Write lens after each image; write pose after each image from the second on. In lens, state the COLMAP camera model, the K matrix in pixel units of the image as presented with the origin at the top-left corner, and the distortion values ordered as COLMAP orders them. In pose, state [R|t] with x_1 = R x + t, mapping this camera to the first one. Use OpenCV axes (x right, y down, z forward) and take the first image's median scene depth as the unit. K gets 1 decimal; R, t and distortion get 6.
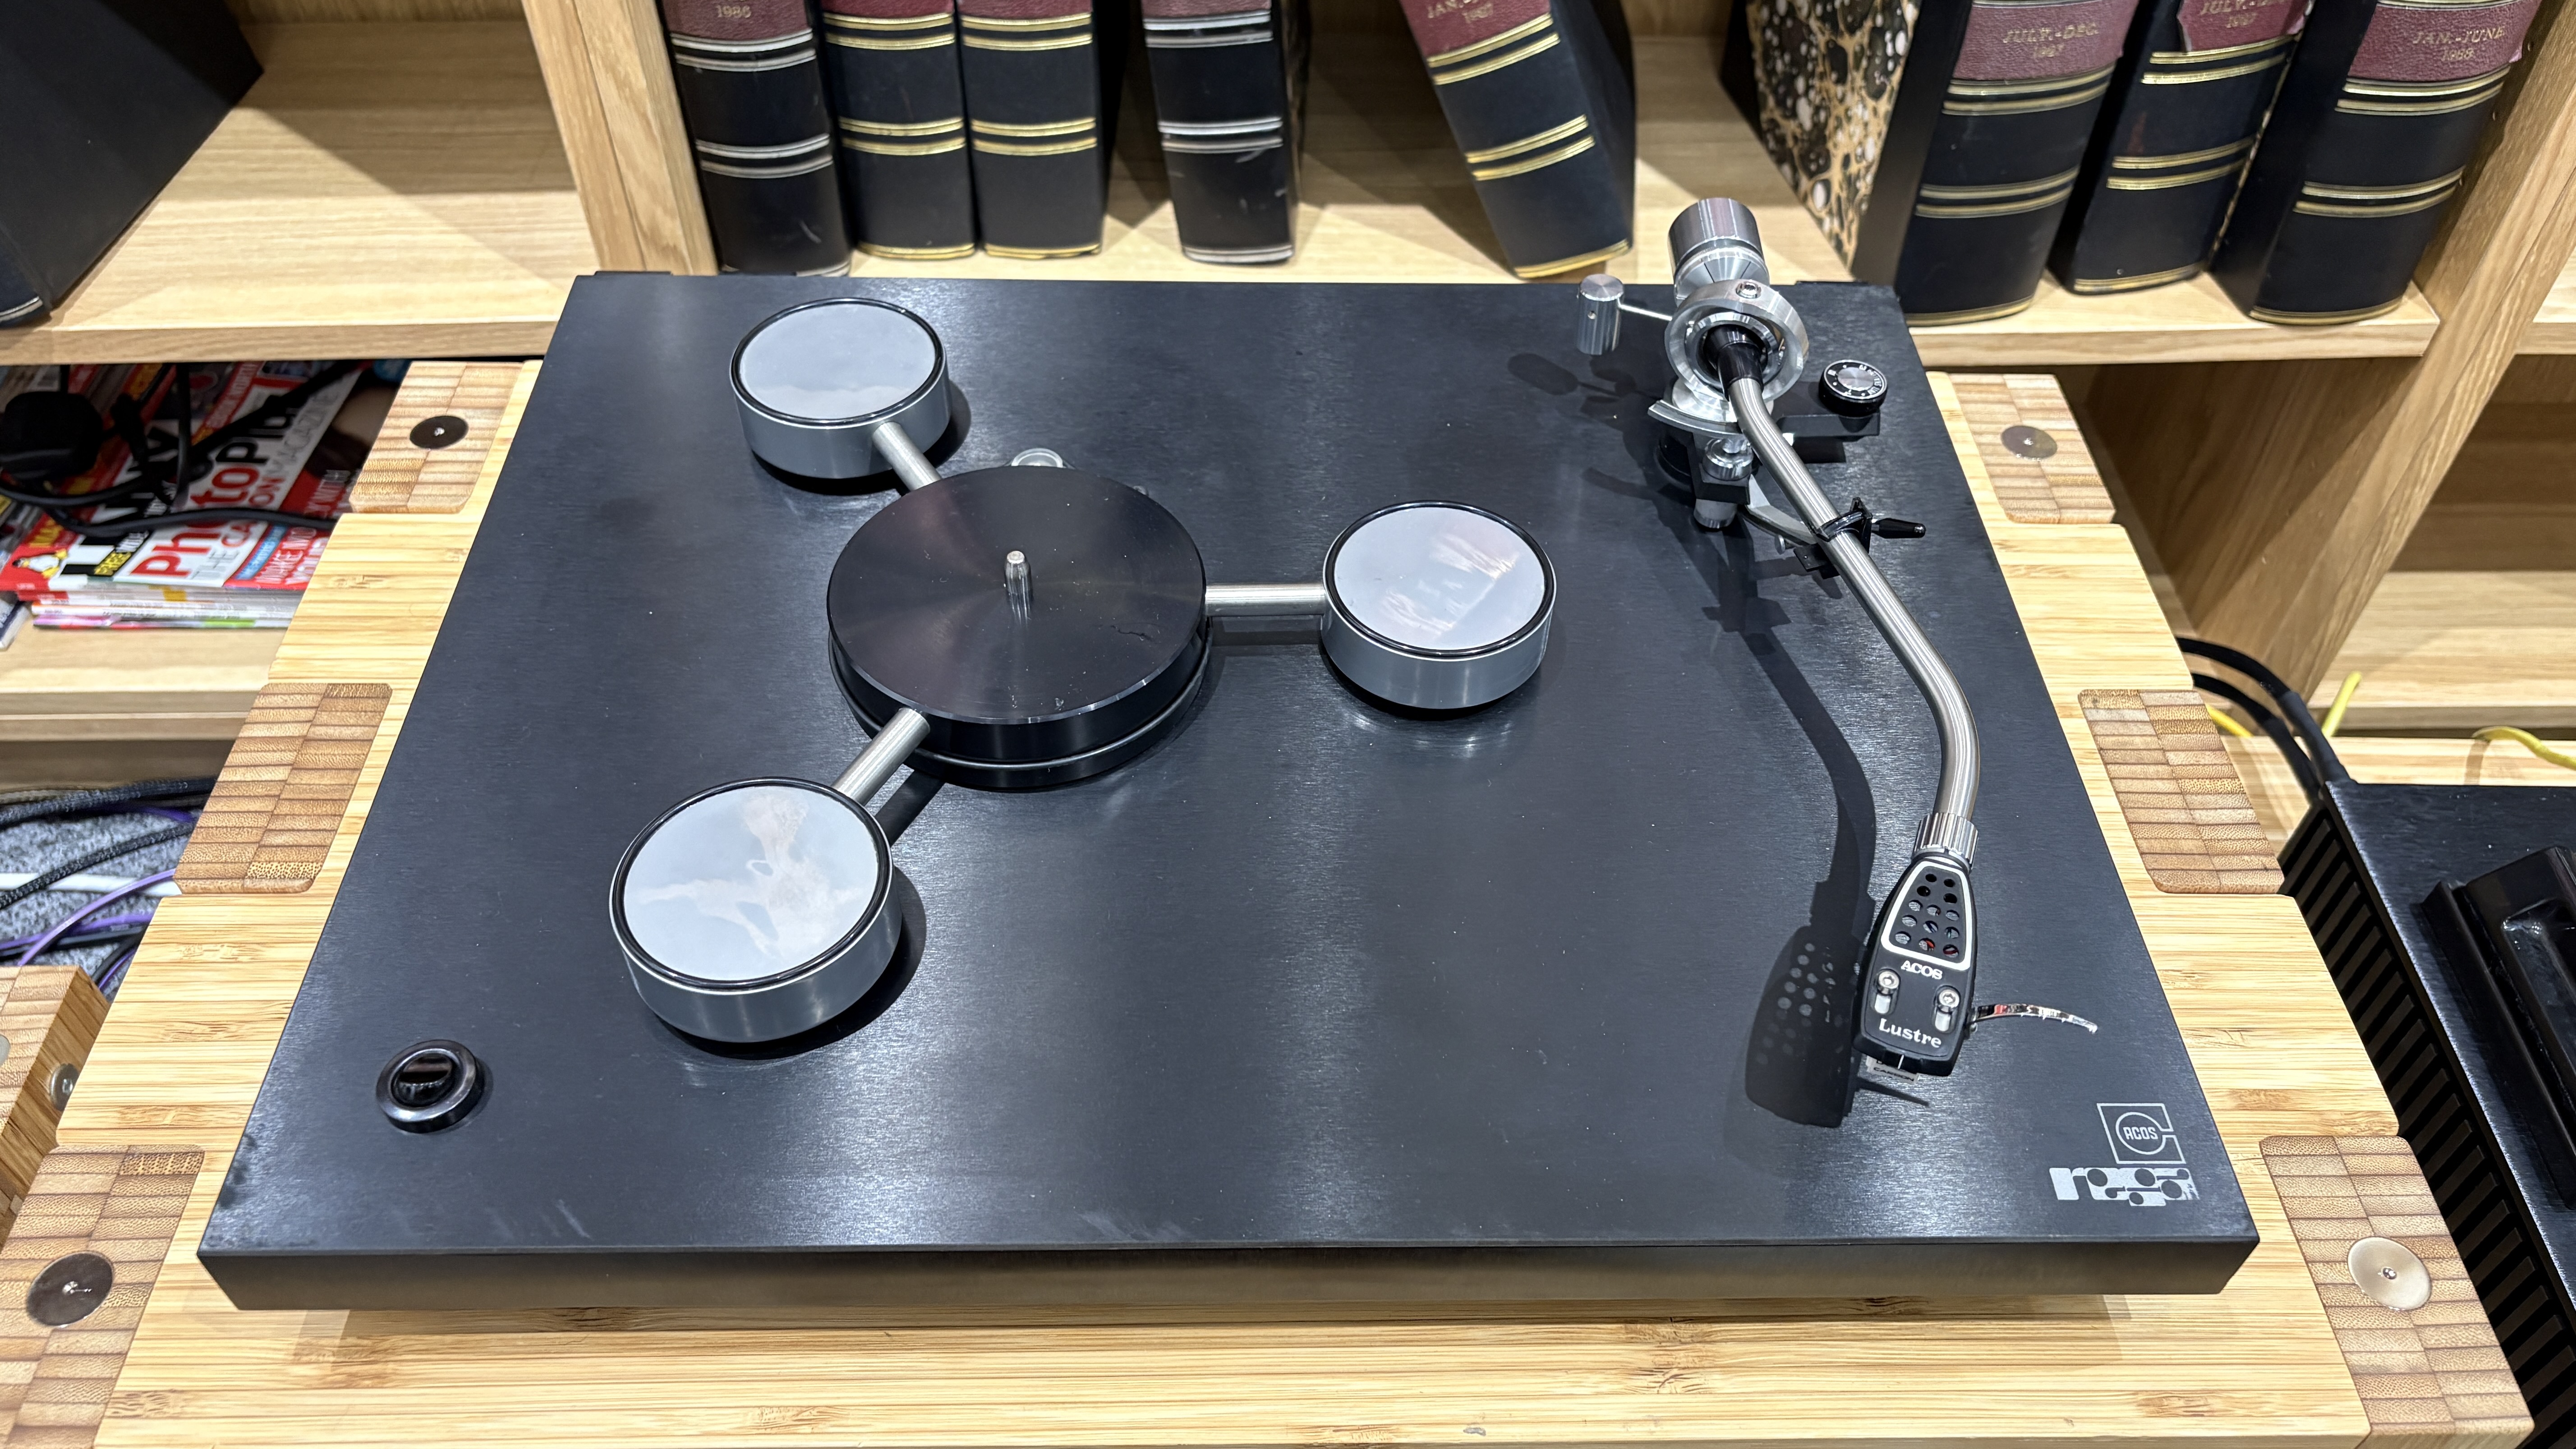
lens RADIAL K [[1933.9, 0, 1285.7], [0, 1933.9, 777.6], [0, 0, 1]] dist [0.024348, -0.006142]
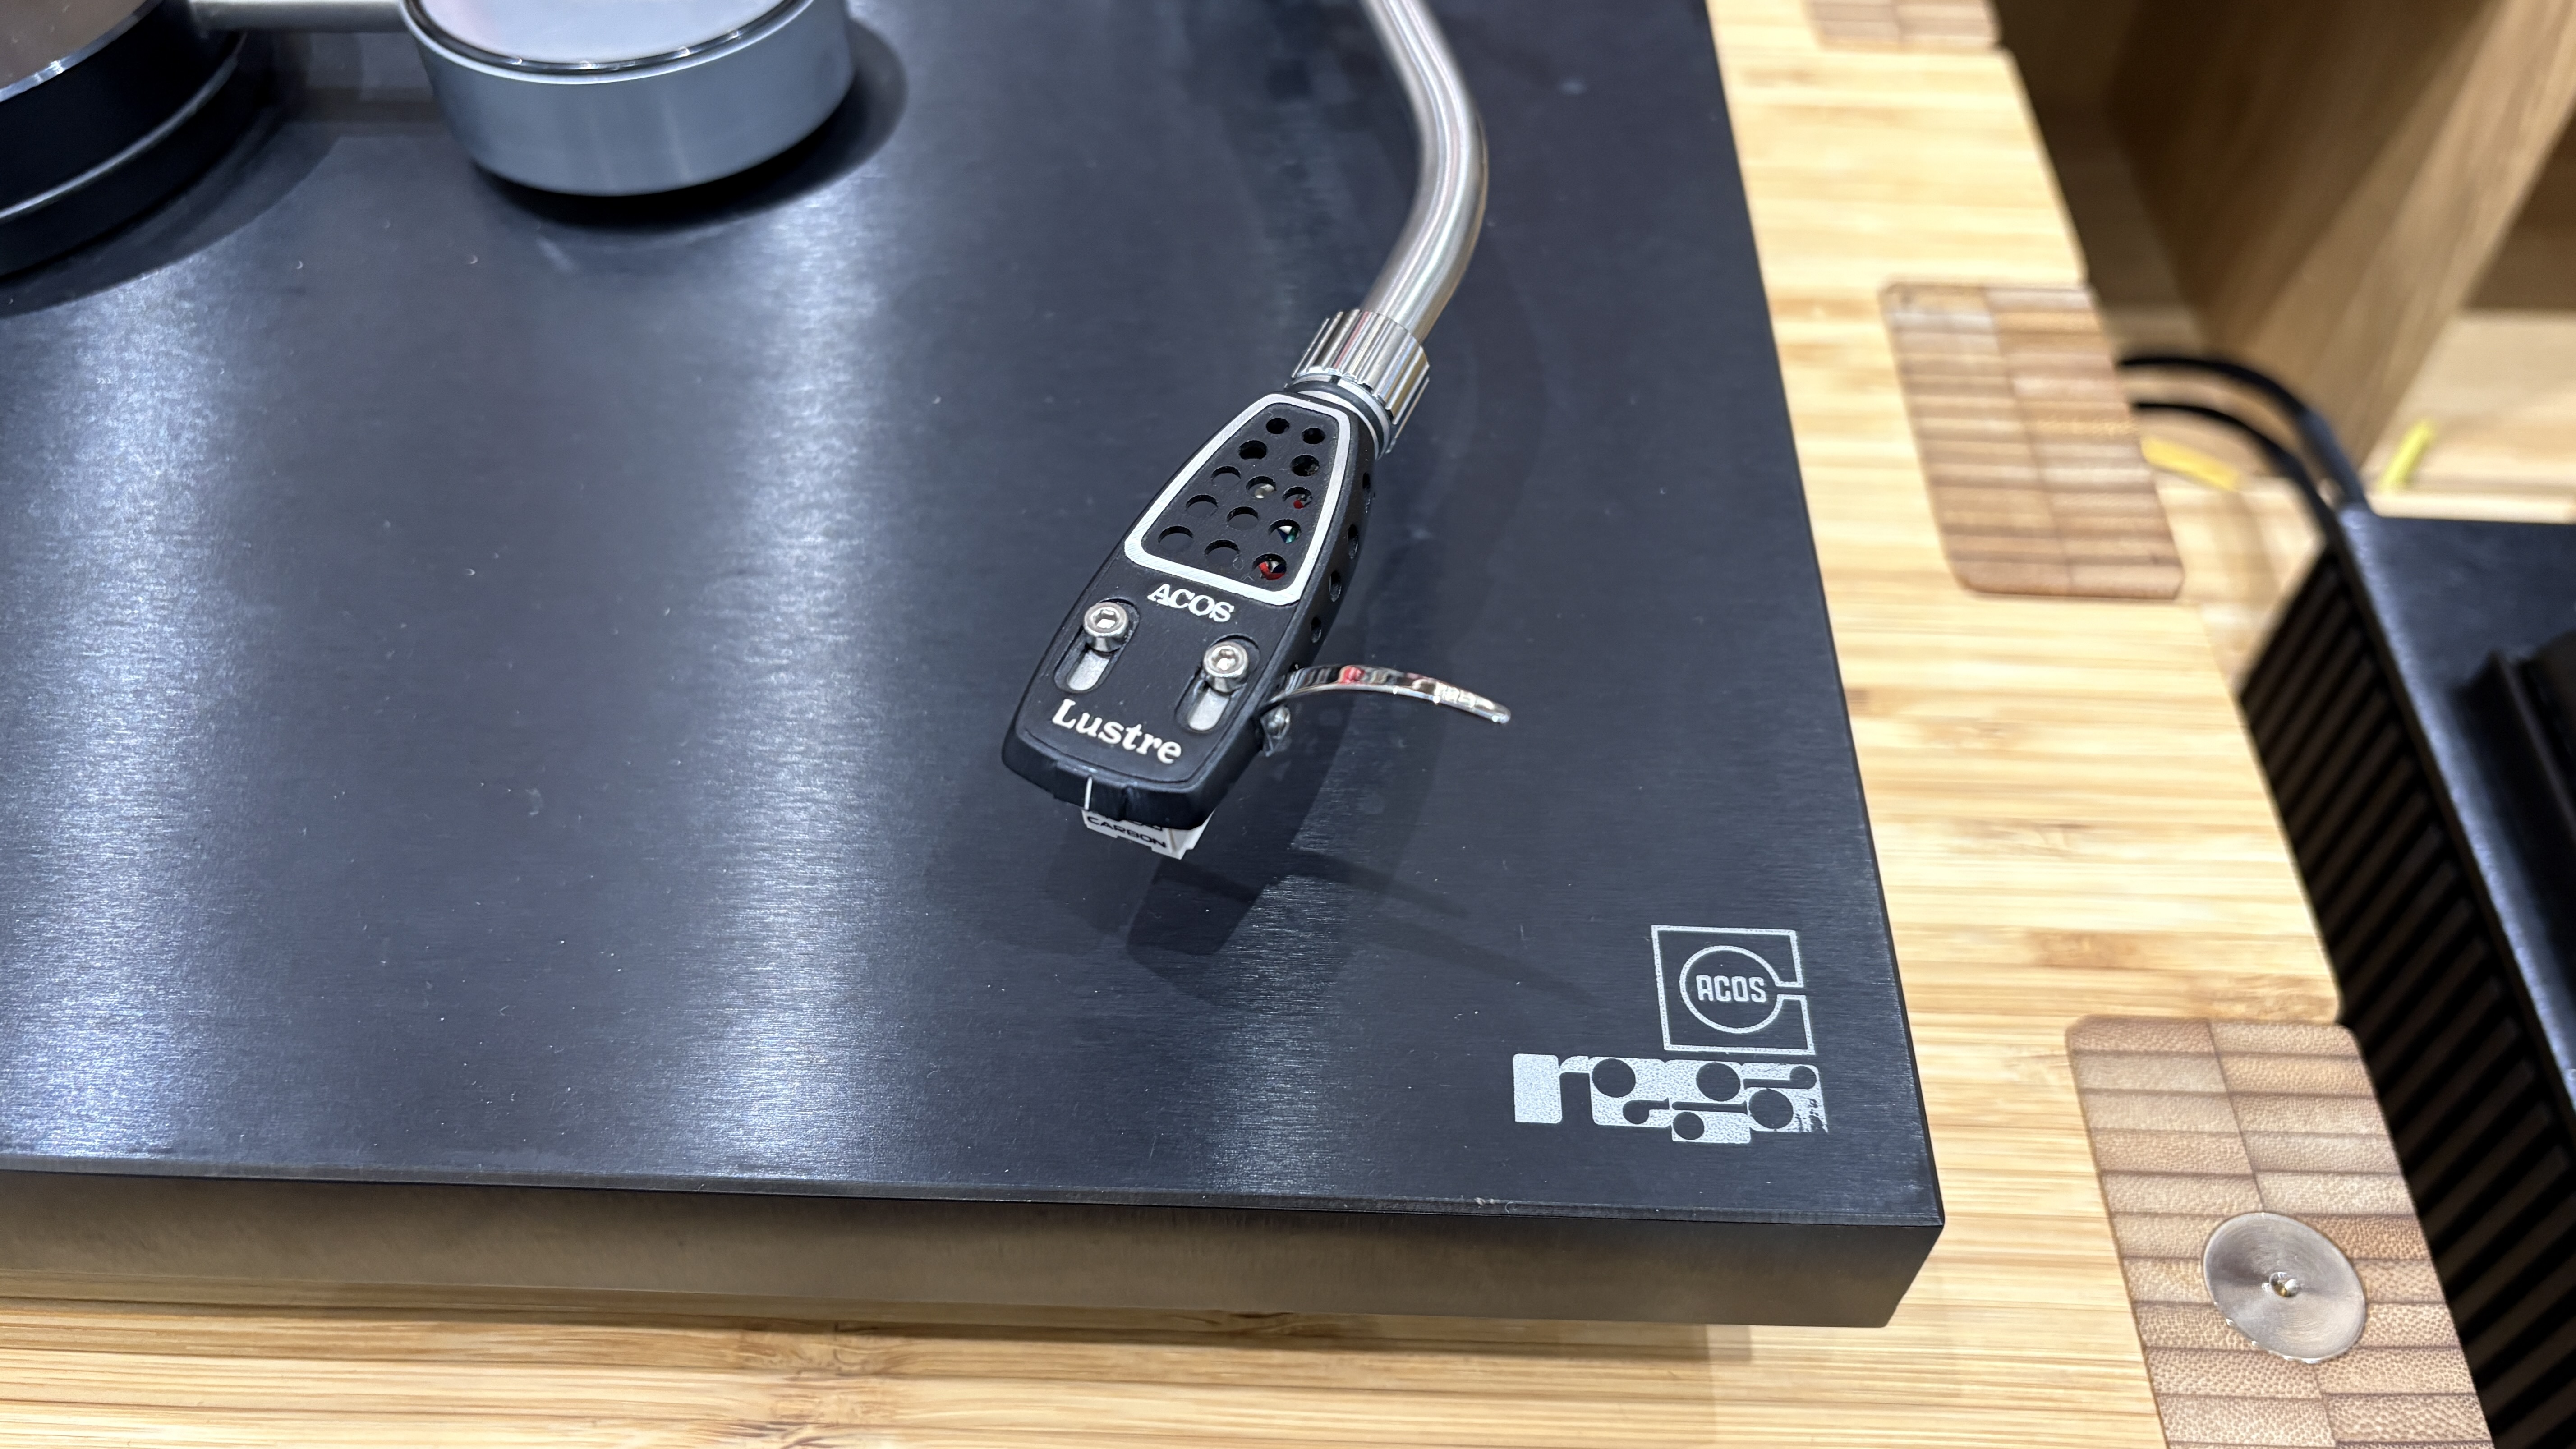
lens RADIAL K [[1965.3, 0, 1288.0], [0, 1965.3, 724.5], [0, 0, 1]] dist [-0.001304, -0.001409]
pose [[0.998389, 0.030166, -0.048051, 0.305543], [-0.028546, 0.999013, 0.034037, 0.091178], [0.049031, -0.032611, 0.998265, 0.449490]]
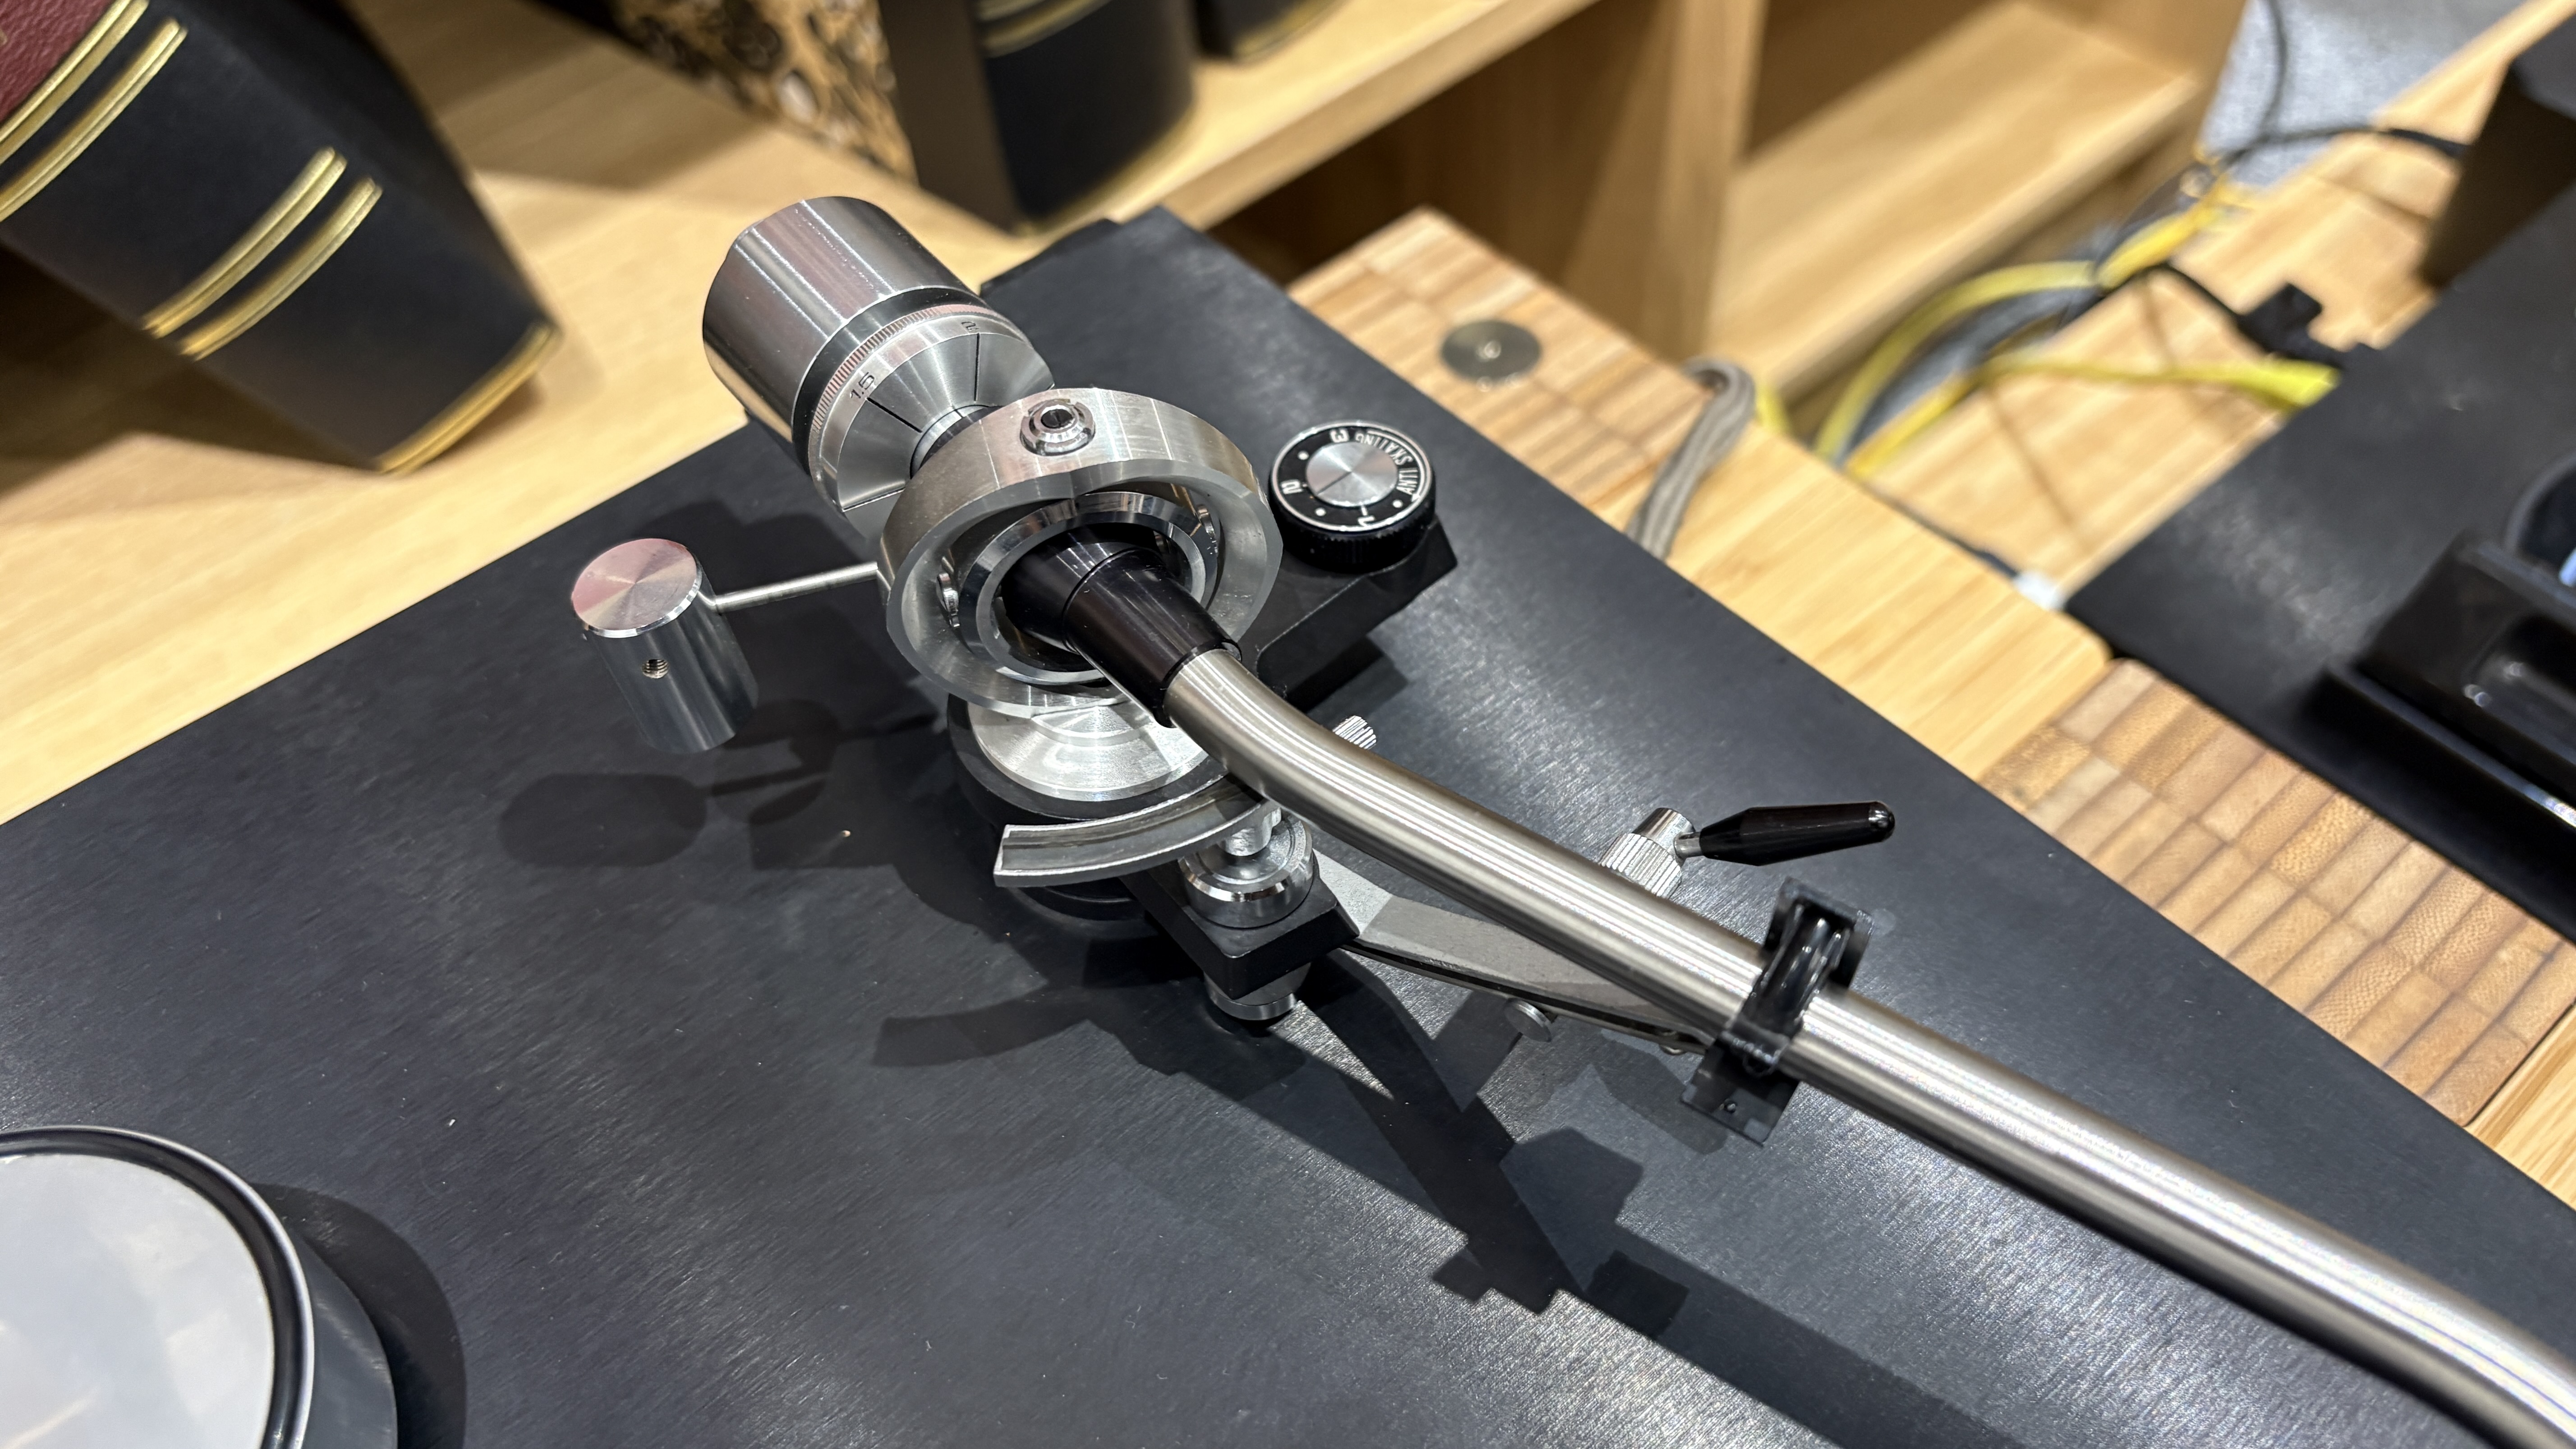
lens RADIAL K [[1965.3, 0, 1288.0], [0, 1965.3, 724.5], [0, 0, 1]] dist [-0.001304, -0.001409]
pose [[0.766082, -0.528492, 0.365807, 0.128043], [0.518059, 0.844582, 0.135262, -0.252603], [-0.380439, 0.085888, 0.920809, 0.731283]]
